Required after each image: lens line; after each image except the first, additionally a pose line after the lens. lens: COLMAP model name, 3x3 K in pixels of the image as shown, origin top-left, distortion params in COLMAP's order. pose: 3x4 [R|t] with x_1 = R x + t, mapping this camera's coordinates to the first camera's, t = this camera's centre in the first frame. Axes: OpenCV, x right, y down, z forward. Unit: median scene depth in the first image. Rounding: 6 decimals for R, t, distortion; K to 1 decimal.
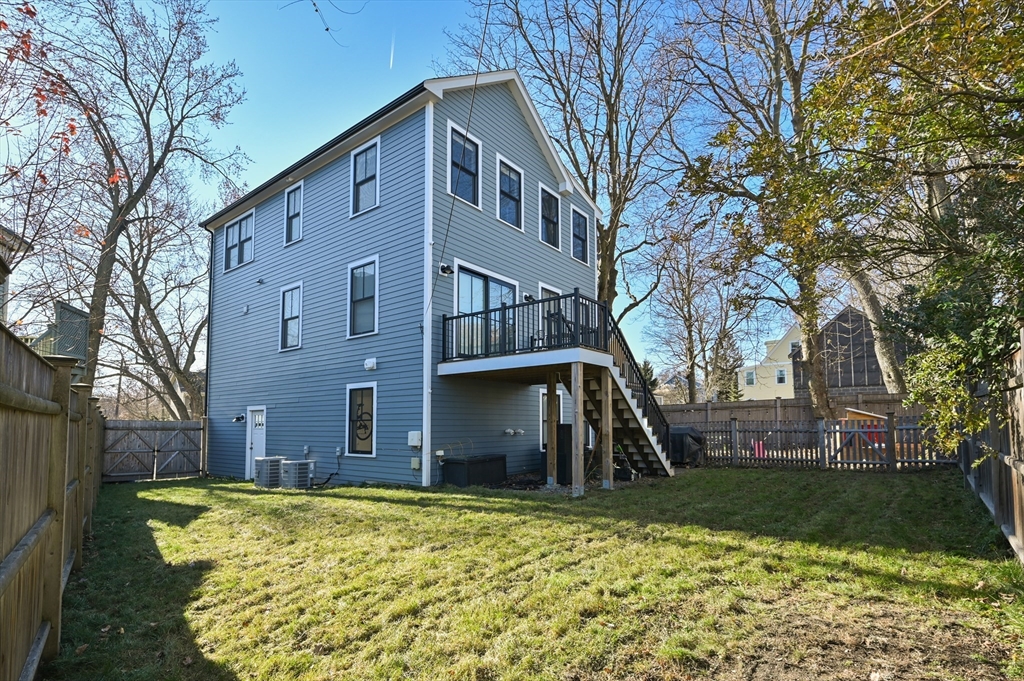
lens RADIAL K [[486.3, 0, 512.0], [0, 486.3, 340.5], [0, 0, 1]] dist [-0.000700, -0.000061]
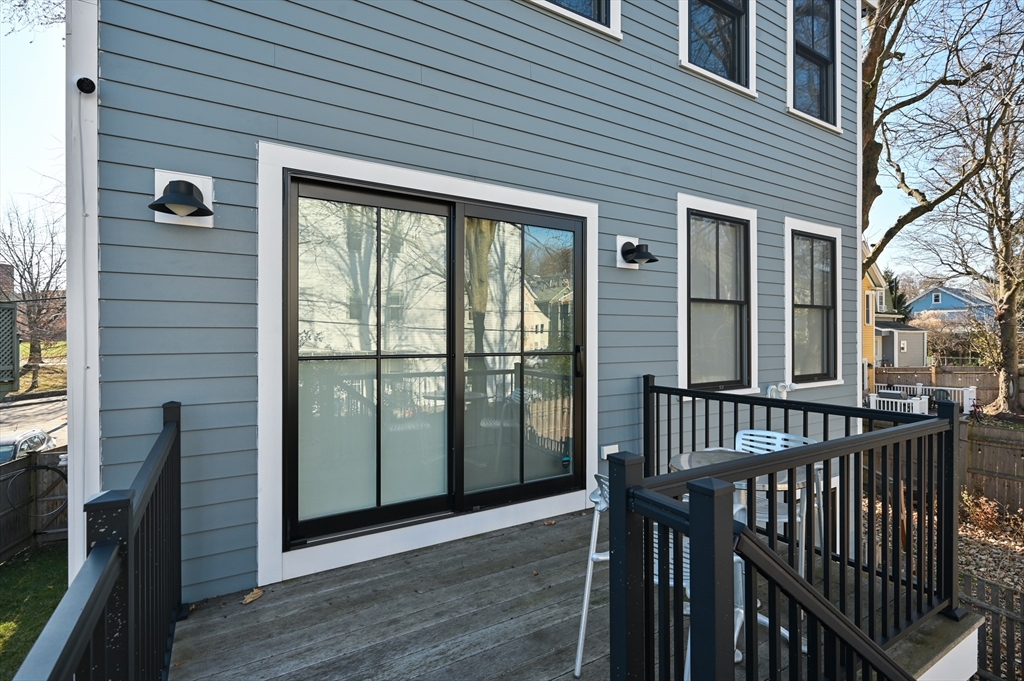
lens RADIAL K [[509.6, 0, 512.0], [0, 509.6, 340.5], [0, 0, 1]] dist [0.001639, -0.000388]
pose [[0.936034, 0.003551, -0.351891, 0.068394], [0.055053, 0.986159, 0.156395, -0.078392], [0.347575, -0.165764, 0.922883, 0.589451]]
